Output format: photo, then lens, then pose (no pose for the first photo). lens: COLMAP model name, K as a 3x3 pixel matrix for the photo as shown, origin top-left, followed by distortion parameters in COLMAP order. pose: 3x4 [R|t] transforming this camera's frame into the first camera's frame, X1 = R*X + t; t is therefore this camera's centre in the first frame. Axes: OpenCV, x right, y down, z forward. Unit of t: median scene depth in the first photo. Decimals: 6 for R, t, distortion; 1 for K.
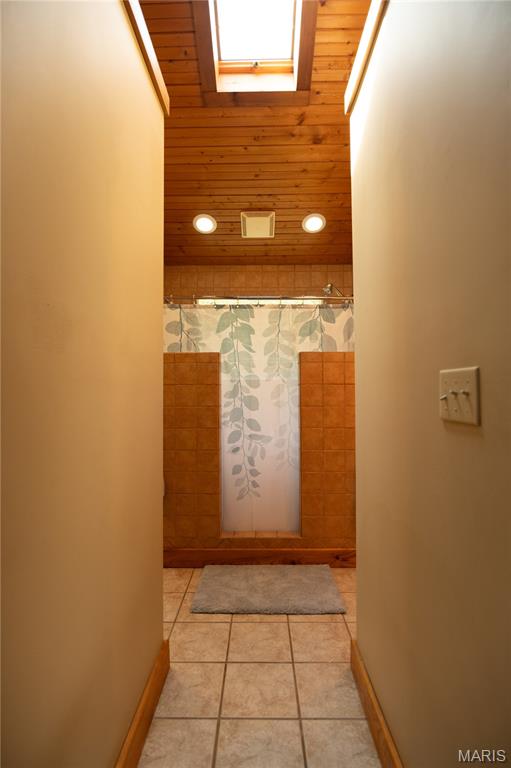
lens RADIAL K [[378.2, 0, 255.6], [0, 378.2, 382.3], [0, 0, 1]] dist [-0.013045, -0.000302]
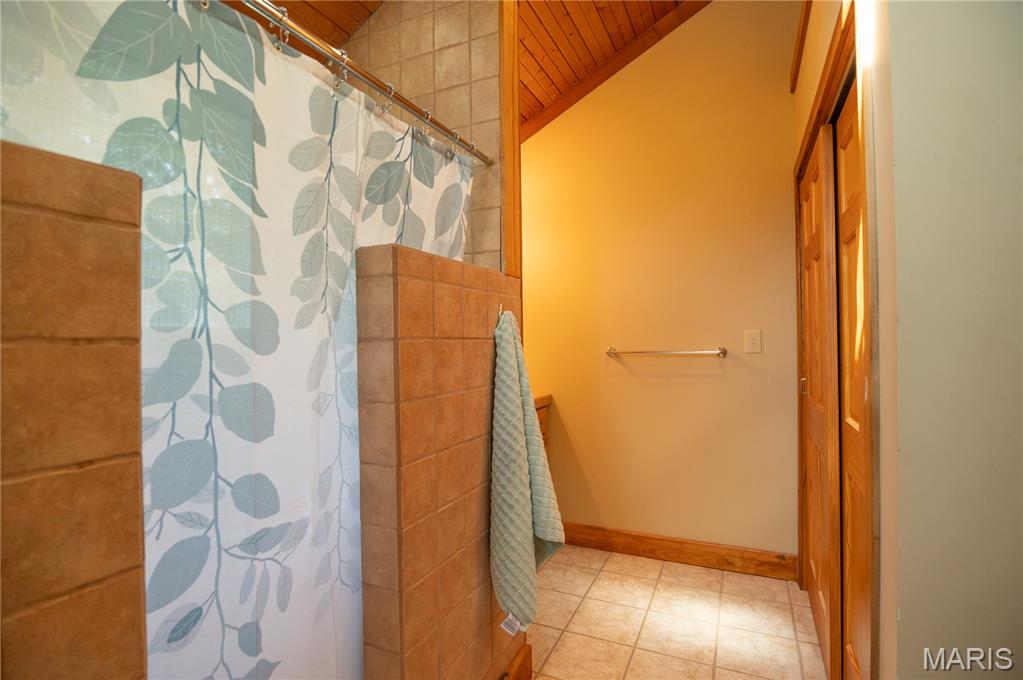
lens RADIAL K [[503.8, 0, 509.8], [0, 503.8, 343.7], [0, 0, 1]] dist [-0.013045, -0.000302]
pose [[0.417188, -0.009417, 0.908771, -0.246149], [0.006916, 0.999950, 0.007187, 0.007026], [-0.908794, 0.003287, 0.417233, 0.700342]]
